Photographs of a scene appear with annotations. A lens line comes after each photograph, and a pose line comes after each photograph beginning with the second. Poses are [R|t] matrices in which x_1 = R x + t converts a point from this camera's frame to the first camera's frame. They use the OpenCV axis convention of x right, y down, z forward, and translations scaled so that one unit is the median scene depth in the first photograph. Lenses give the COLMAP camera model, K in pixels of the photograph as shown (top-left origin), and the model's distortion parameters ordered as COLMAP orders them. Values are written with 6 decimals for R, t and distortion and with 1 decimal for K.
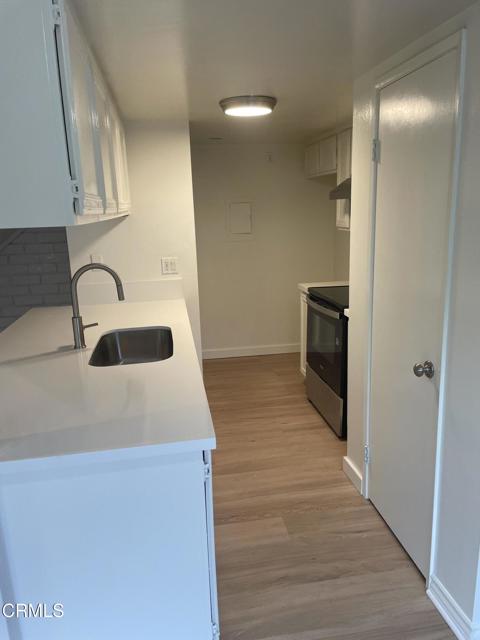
lens RADIAL K [[486.5, 0, 236.1], [0, 486.5, 316.5], [0, 0, 1]] dist [0.077282, -0.095020]
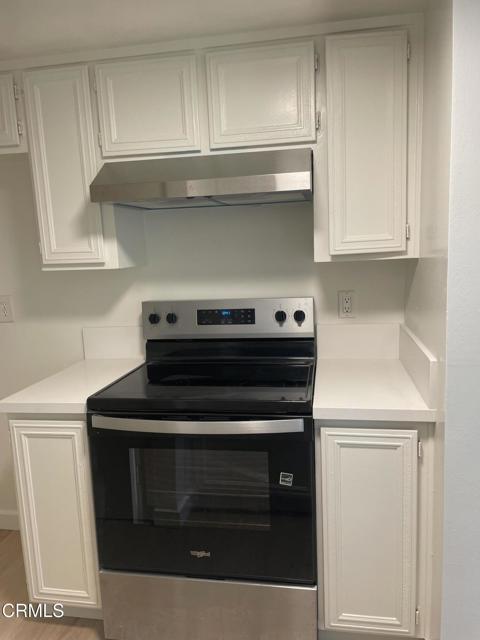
lens RADIAL K [[486.5, 0, 251.7], [0, 486.5, 316.2], [0, 0, 1]] dist [0.077282, -0.095020]
pose [[0.314909, -0.120487, 0.941443, -0.295598], [0.235534, 0.970802, 0.045459, -0.165571], [-0.919433, 0.207426, 0.334093, 1.013266]]
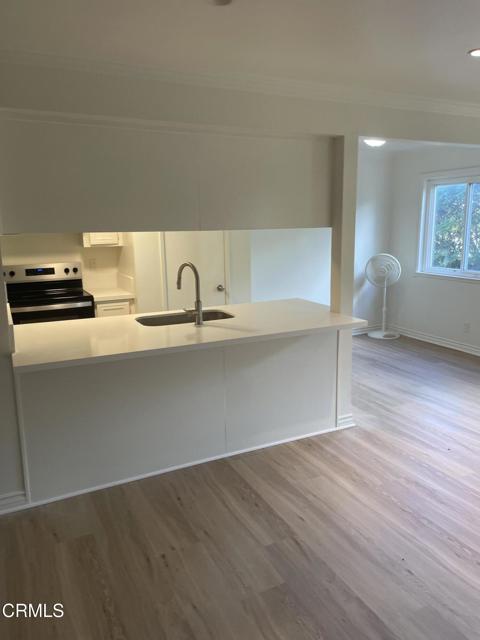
lens RADIAL K [[486.5, 0, 253.9], [0, 486.5, 310.2], [0, 0, 1]] dist [0.077282, -0.095020]
pose [[-0.323546, -0.132363, 0.936909, -1.506216], [0.229982, 0.949474, 0.213558, -0.208915], [-0.917838, 0.284568, -0.276758, 1.136681]]
